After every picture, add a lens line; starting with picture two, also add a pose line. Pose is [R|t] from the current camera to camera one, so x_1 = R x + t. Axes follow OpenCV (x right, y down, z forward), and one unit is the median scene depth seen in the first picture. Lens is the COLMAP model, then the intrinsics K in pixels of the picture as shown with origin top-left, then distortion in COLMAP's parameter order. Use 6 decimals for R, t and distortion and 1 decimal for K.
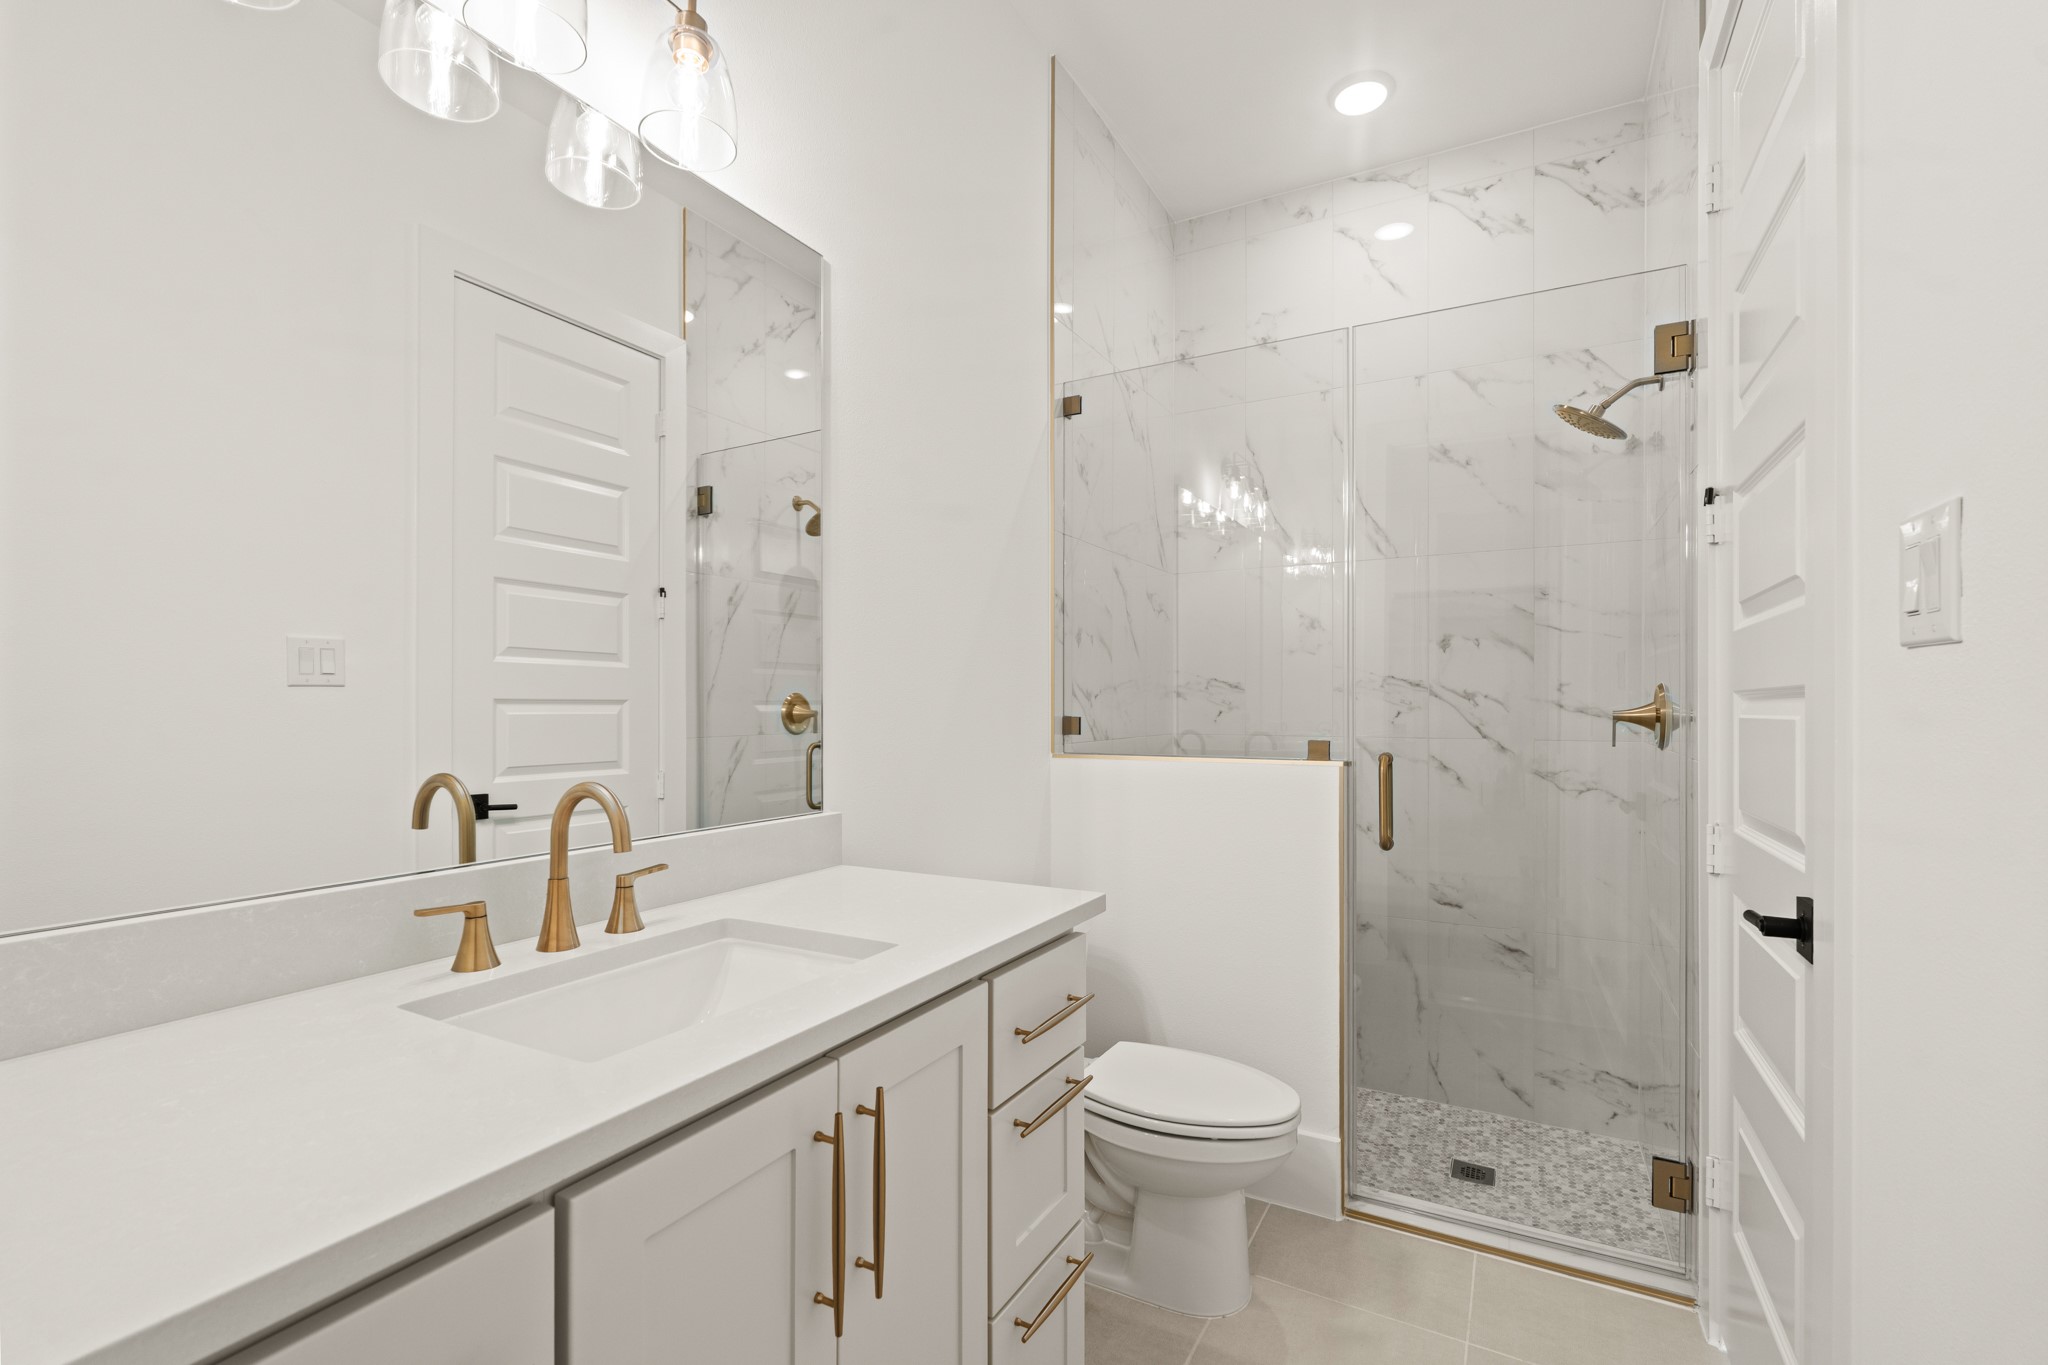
lens RADIAL K [[892.5, 0, 1021.6], [0, 892.5, 702.2], [0, 0, 1]] dist [0.000765, 0.000160]
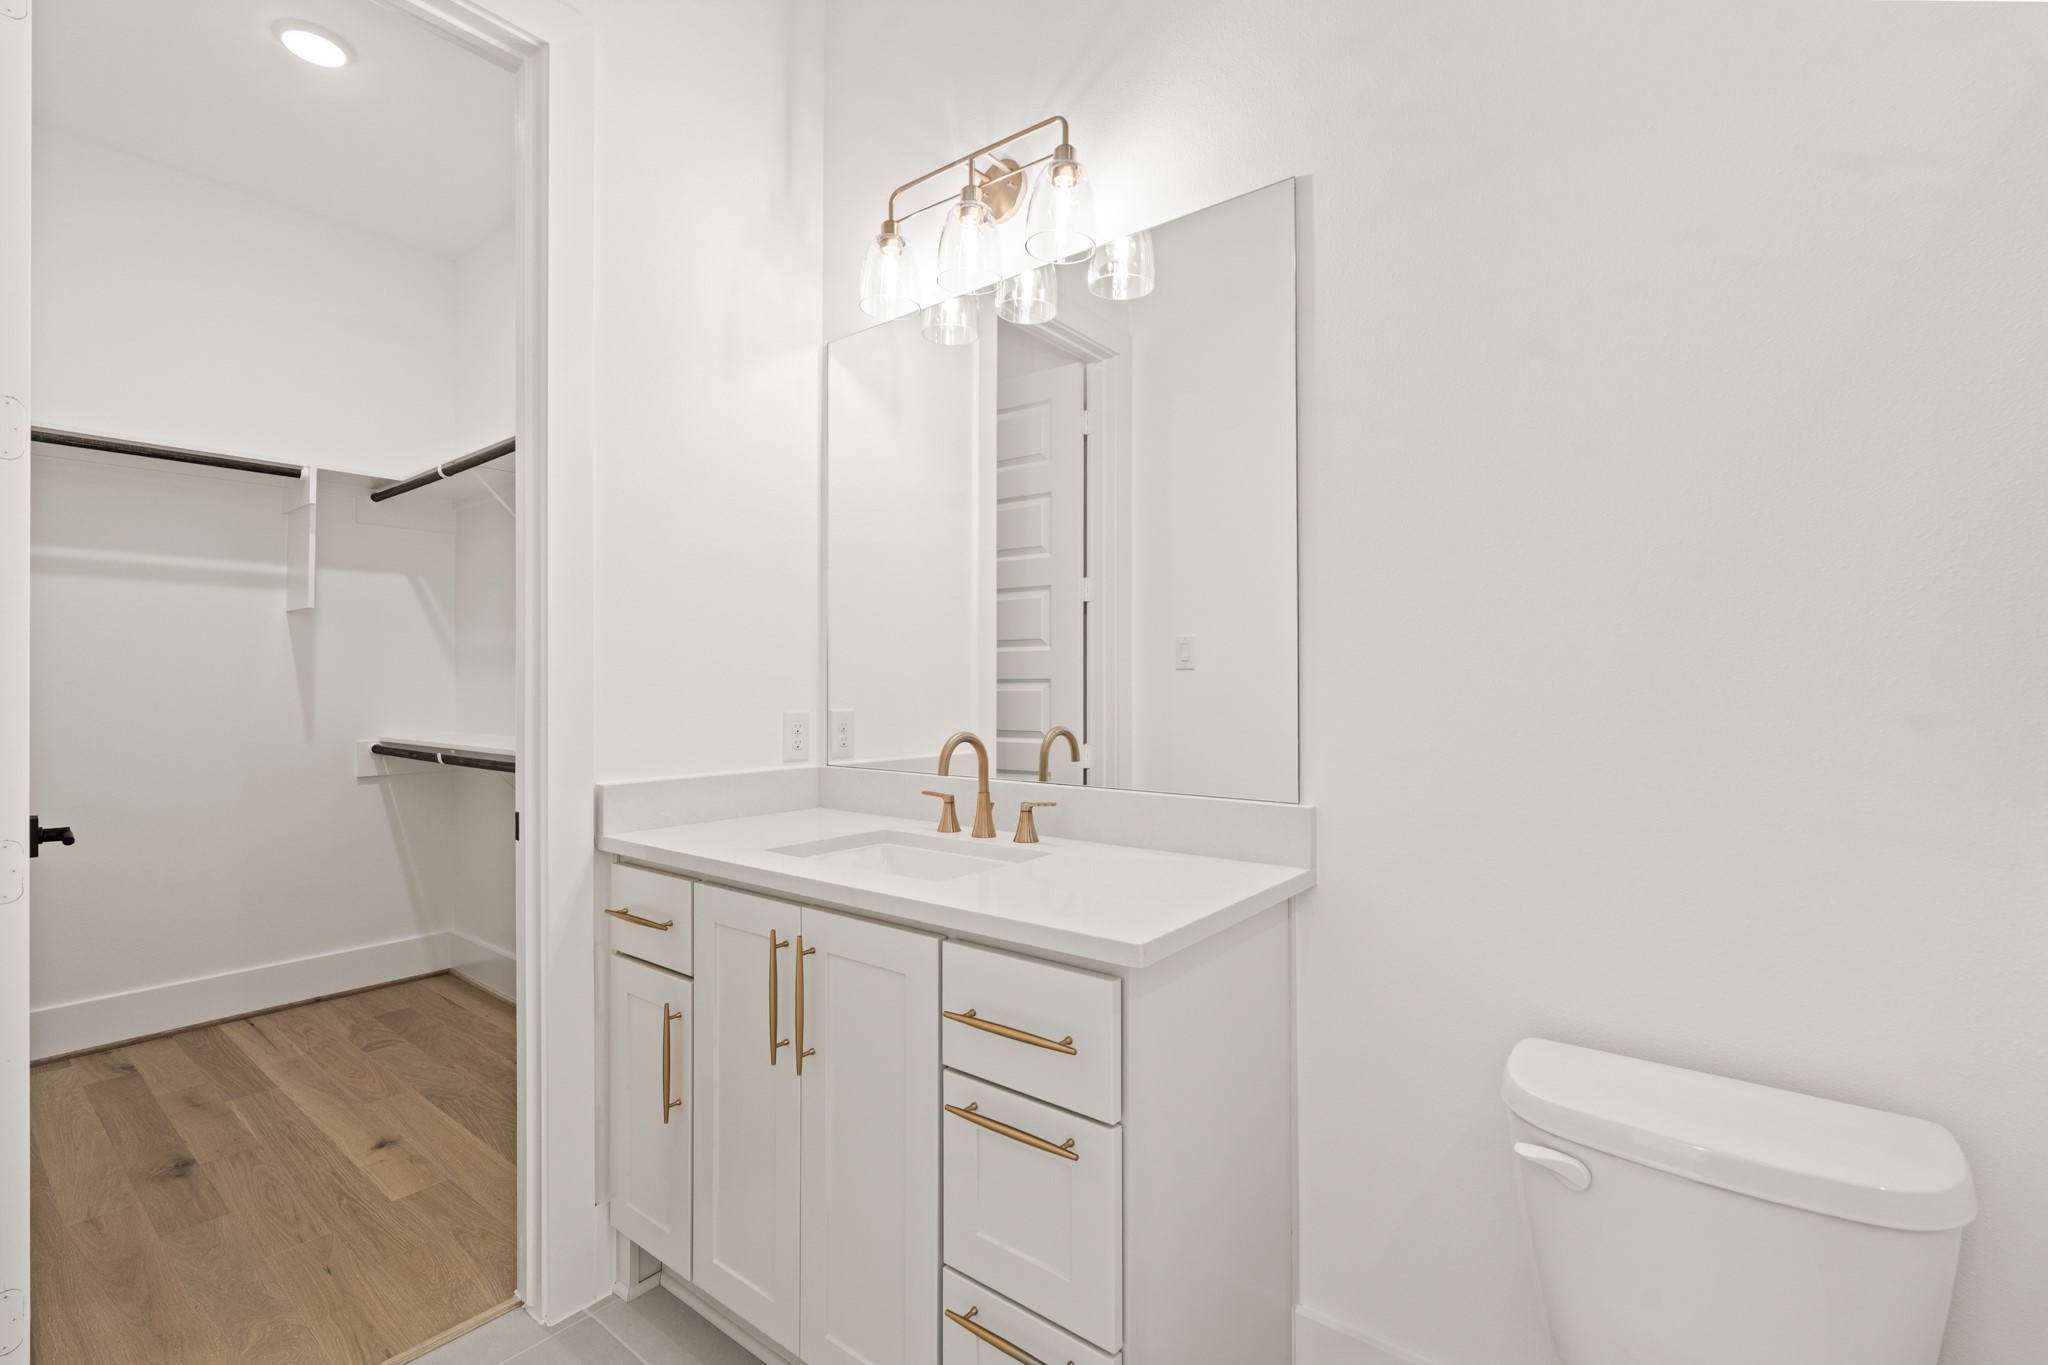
lens RADIAL K [[892.5, 0, 1021.6], [0, 892.5, 702.2], [0, 0, 1]] dist [0.000765, 0.000160]
pose [[-0.156113, 0.004802, -0.987727, 1.005508], [0.004130, 0.999983, 0.004209, 0.030308], [0.987731, -0.003422, -0.156130, 1.284911]]
